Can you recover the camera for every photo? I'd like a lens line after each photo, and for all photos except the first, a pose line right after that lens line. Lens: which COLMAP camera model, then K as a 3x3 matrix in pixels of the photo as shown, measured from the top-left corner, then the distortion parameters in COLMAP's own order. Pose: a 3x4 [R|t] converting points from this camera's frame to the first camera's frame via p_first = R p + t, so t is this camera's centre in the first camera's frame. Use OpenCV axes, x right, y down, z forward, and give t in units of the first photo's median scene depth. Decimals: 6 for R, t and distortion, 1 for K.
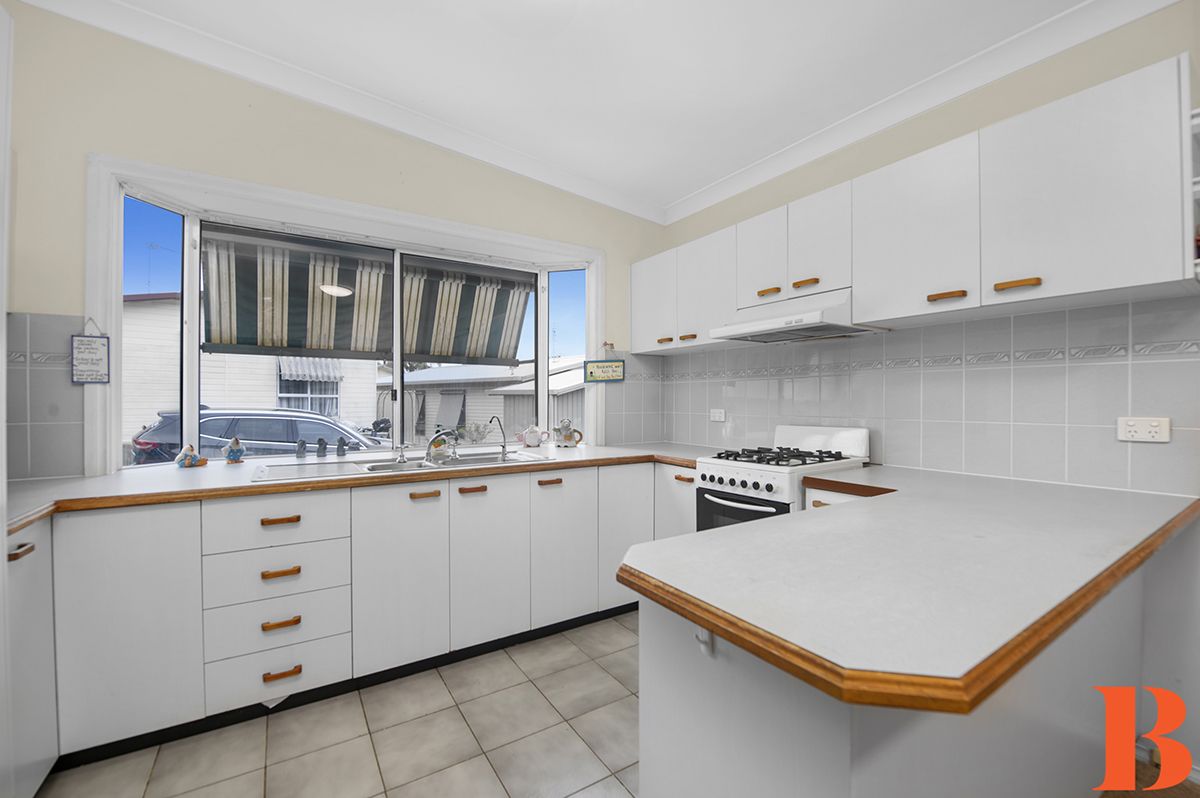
lens RADIAL K [[494.4, 0, 605.8], [0, 494.4, 399.5], [0, 0, 1]] dist [-0.002948, -0.000066]
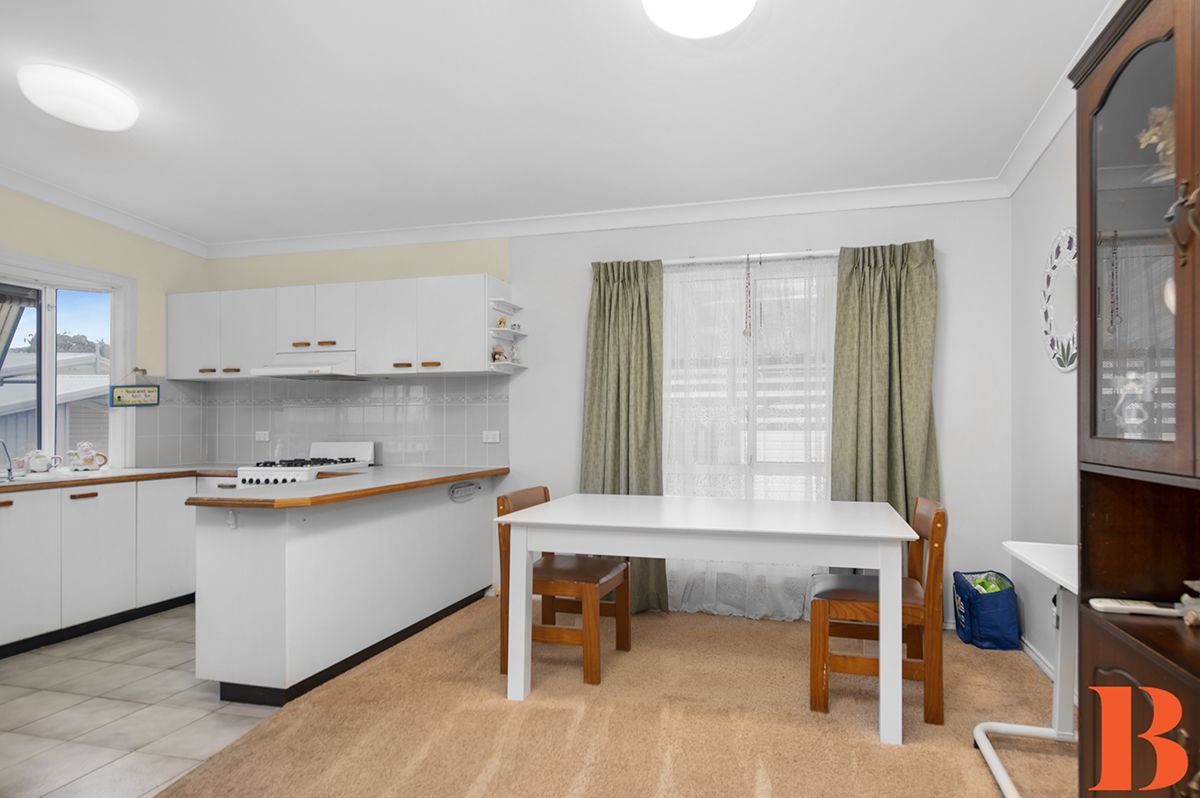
lens RADIAL K [[614.6, 0, 667.6], [0, 614.6, 420.9], [0, 0, 1]] dist [-0.005914, -0.000283]
pose [[0.717856, 0.000019, 0.696191, -0.104818], [0.001817, 0.999997, -0.001900, 0.000005], [-0.696189, 0.002629, 0.717854, -0.776152]]
